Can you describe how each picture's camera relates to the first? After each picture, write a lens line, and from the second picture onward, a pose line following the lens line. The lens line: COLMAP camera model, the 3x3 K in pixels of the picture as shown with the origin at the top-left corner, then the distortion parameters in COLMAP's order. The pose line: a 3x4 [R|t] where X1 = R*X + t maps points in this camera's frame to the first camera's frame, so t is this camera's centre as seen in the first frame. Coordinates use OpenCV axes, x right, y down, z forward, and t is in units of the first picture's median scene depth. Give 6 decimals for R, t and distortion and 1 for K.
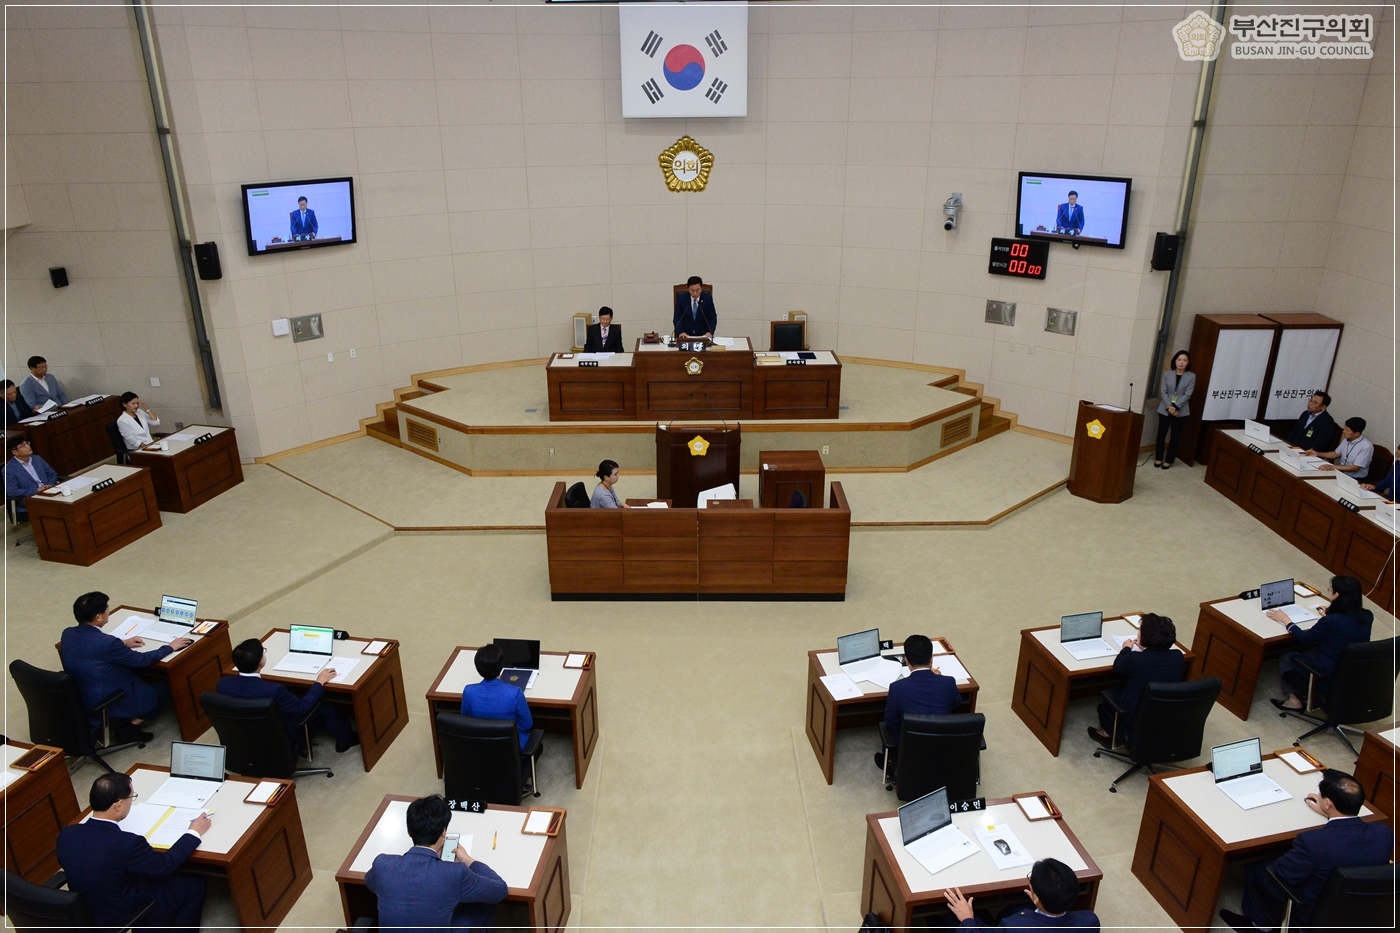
lens RADIAL K [[982.7, 0, 700.0], [0, 982.7, 466.5], [0, 0, 1]] dist [0.000092, -0.000017]
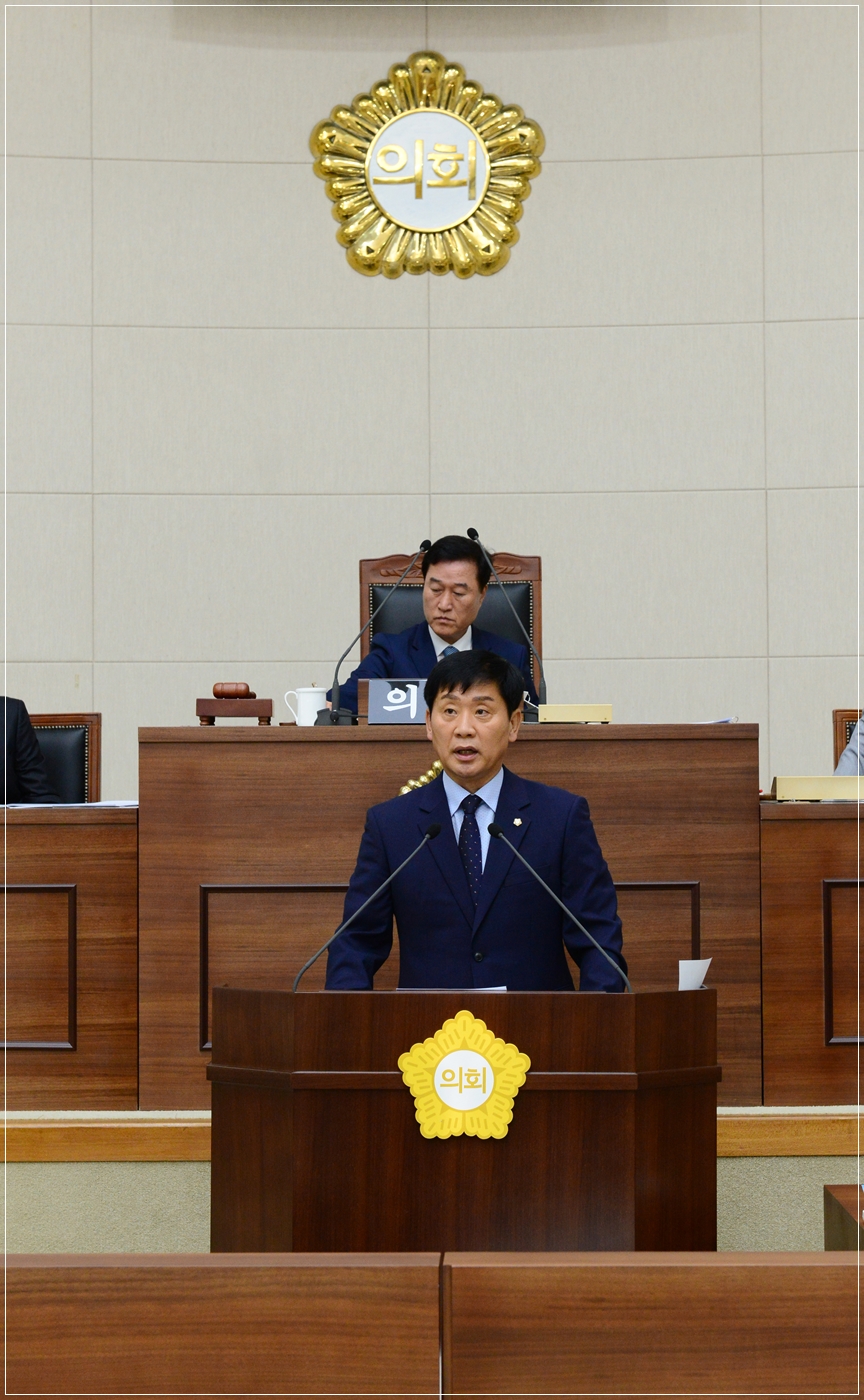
lens RADIAL K [[2920.2, 0, 466.4], [0, 2920.2, 642.8], [0, 0, 1]] dist [0.042326, 0.097474]
pose [[0.999921, -0.002566, -0.012339, 0.004275], [-0.002695, 0.912883, -0.408213, 0.093633], [0.012311, 0.408214, 0.912803, 0.435232]]
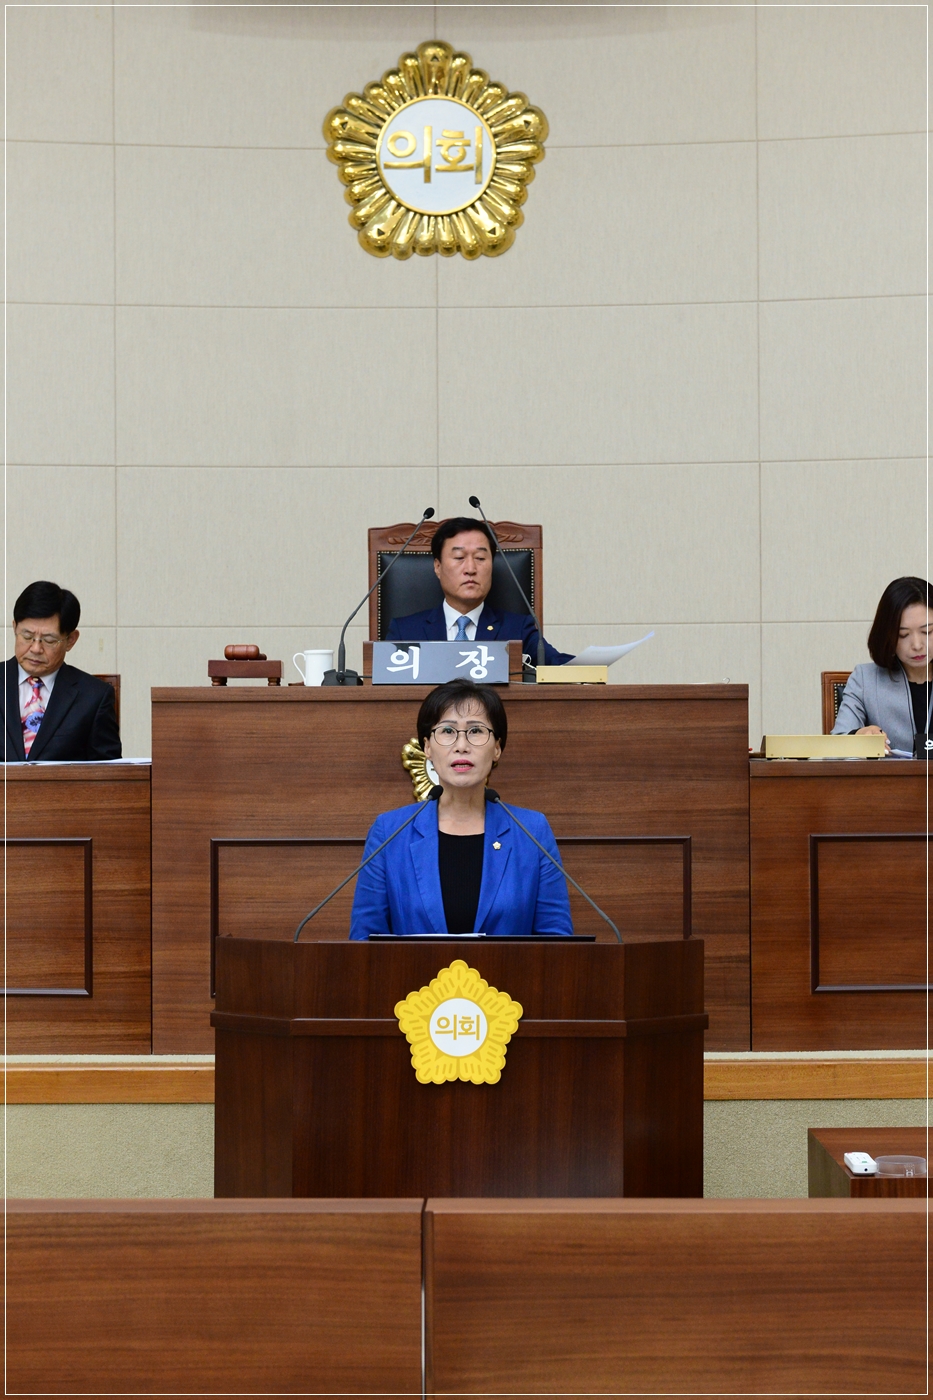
lens RADIAL K [[2731.1, 0, 468.1], [0, 2731.1, 675.8], [0, 0, 1]] dist [0.051605, 0.005419]
pose [[0.999821, -0.001480, -0.018884, 0.007674], [-0.005957, 0.921808, -0.387600, 0.088808], [0.017981, 0.387643, 0.921634, 0.449882]]
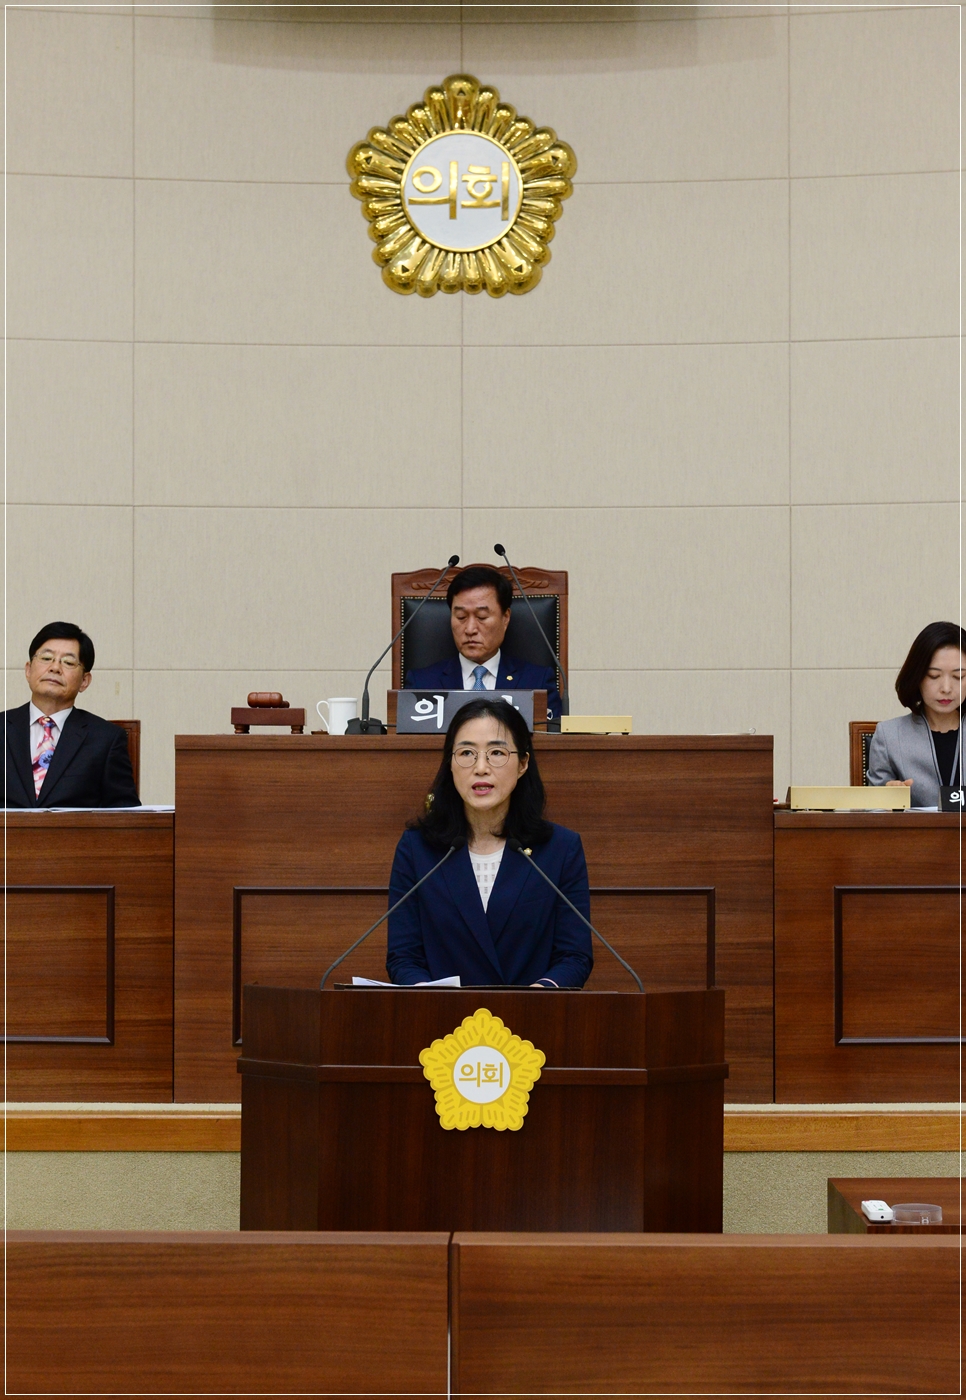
lens RADIAL K [[2909.2, 0, 483.0], [0, 2909.2, 700.0], [0, 0, 1]] dist [0.037342, 0.175886]
pose [[0.999770, 0.004115, -0.021054, 0.007659], [-0.012037, 0.919964, -0.391818, 0.099295], [0.017756, 0.391982, 0.919802, 0.419167]]
